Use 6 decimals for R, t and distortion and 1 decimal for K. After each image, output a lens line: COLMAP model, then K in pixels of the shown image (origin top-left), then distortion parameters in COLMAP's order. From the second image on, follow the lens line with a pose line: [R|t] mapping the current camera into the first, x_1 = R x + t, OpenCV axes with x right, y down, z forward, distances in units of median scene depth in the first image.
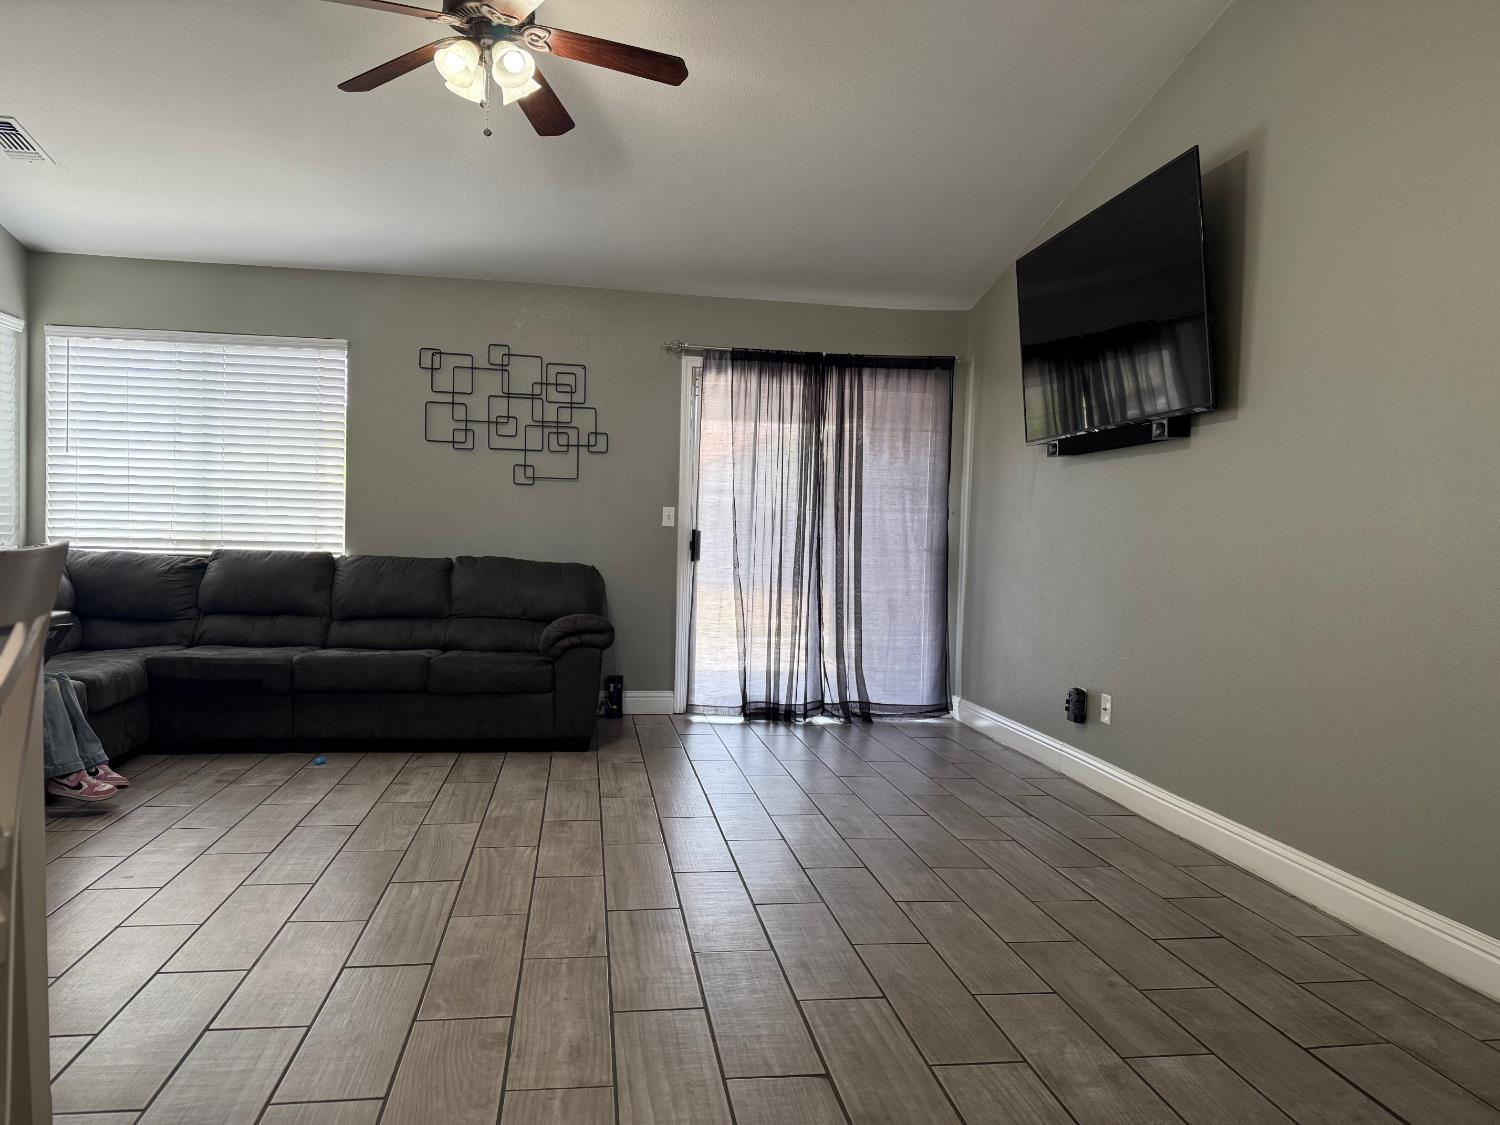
lens RADIAL K [[1036.7, 0, 750.0], [0, 1036.7, 562.5], [0, 0, 1]] dist [0.010541, -0.040496]
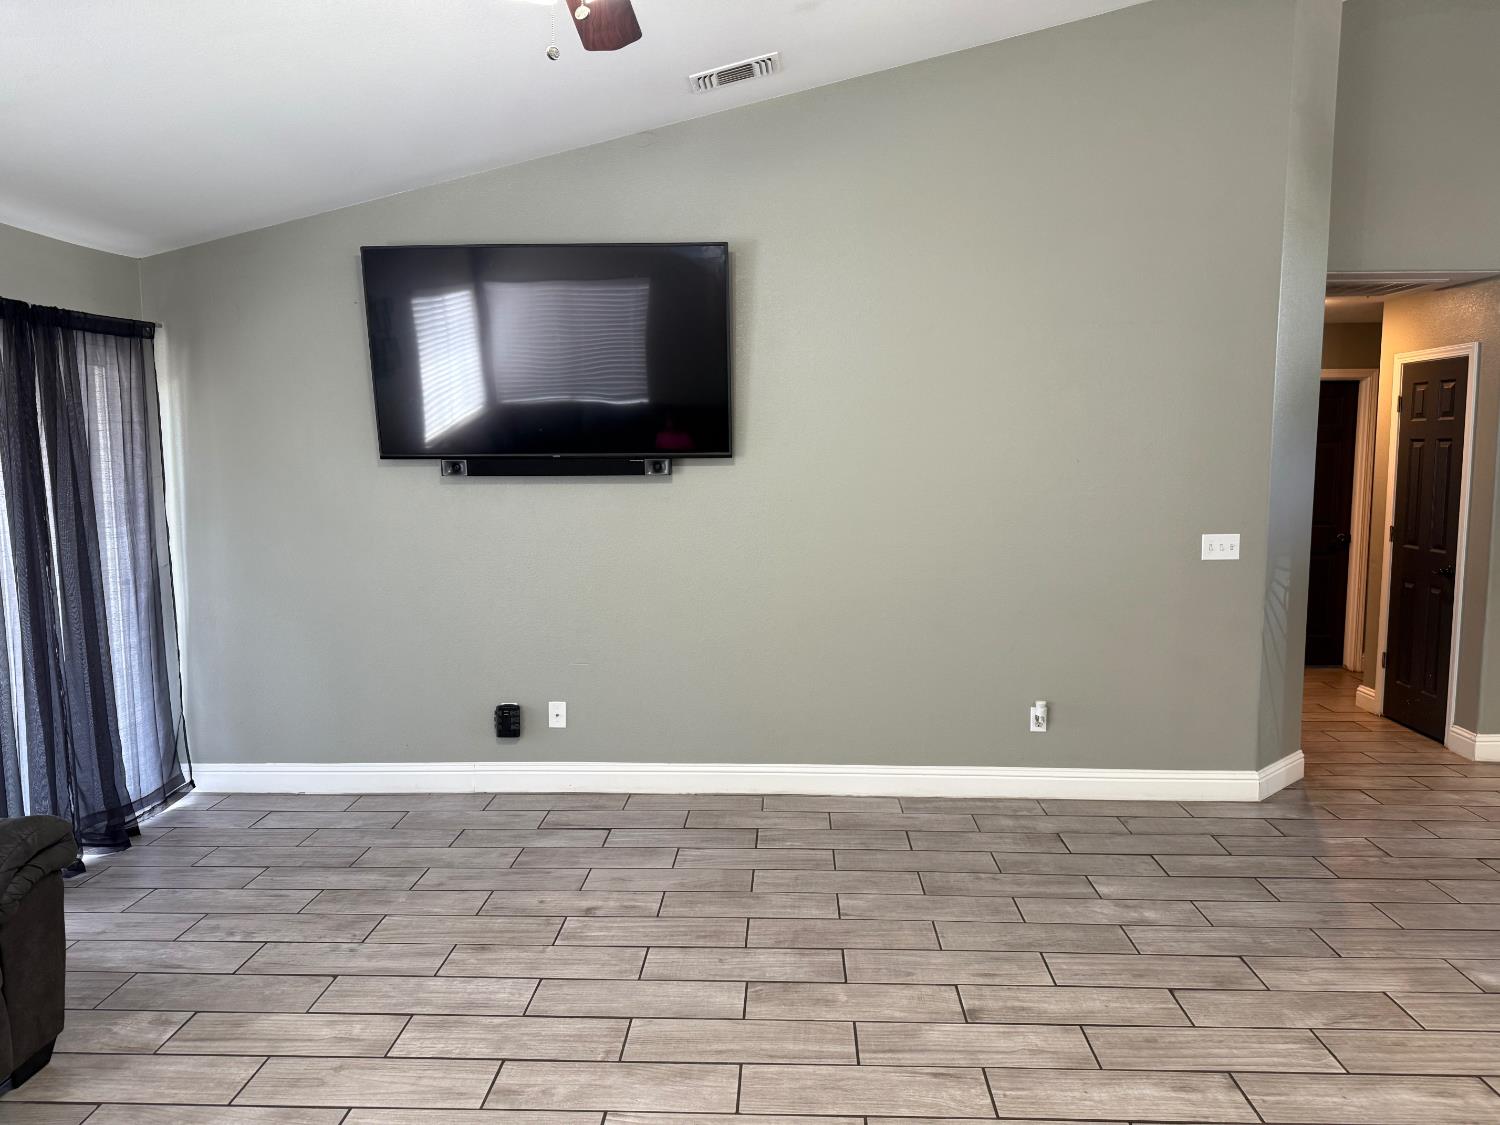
lens RADIAL K [[1066.3, 0, 743.3], [0, 1066.3, 582.2], [0, 0, 1]] dist [0.150357, -0.228159]
pose [[0.201094, -0.160736, 0.966295, -1.022117], [0.043641, 0.986936, 0.155087, -0.240936], [-0.978599, 0.010983, 0.205481, 0.895108]]
